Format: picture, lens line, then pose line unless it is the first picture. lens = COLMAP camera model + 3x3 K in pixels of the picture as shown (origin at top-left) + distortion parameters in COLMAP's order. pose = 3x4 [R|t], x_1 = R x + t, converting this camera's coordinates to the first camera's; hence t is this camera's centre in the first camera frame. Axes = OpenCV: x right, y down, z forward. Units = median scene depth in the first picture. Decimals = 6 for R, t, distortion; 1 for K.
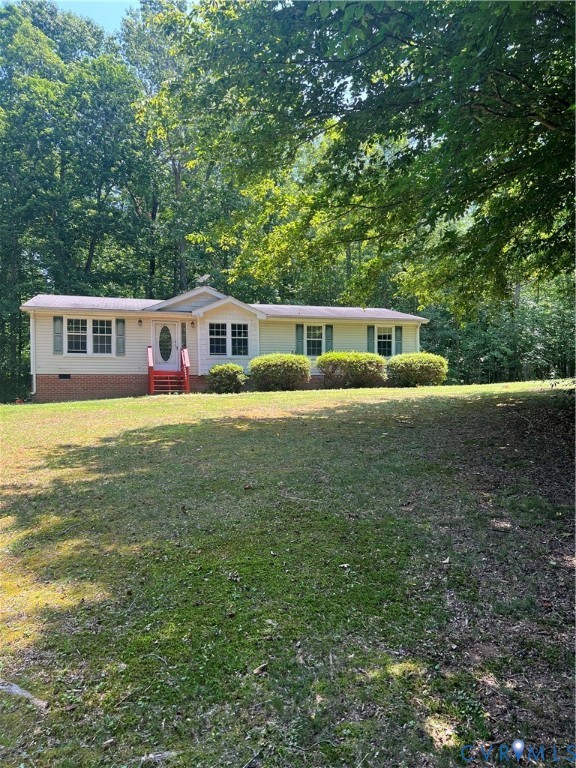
lens RADIAL K [[592.6, 0, 298.8], [0, 592.6, 388.7], [0, 0, 1]] dist [0.094217, -0.095682]
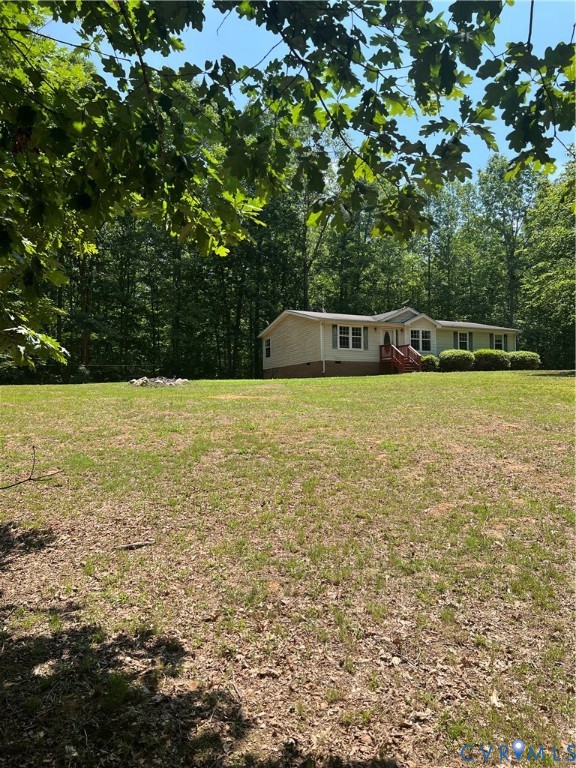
lens RADIAL K [[579.9, 0, 288.0], [0, 579.9, 384.0], [0, 0, 1]] dist [0.102789, -0.081644]
pose [[0.956016, -0.000196, 0.293313, -0.938260], [-0.002949, 0.999943, 0.010280, 0.020752], [-0.293299, -0.010693, 0.955961, -0.424161]]
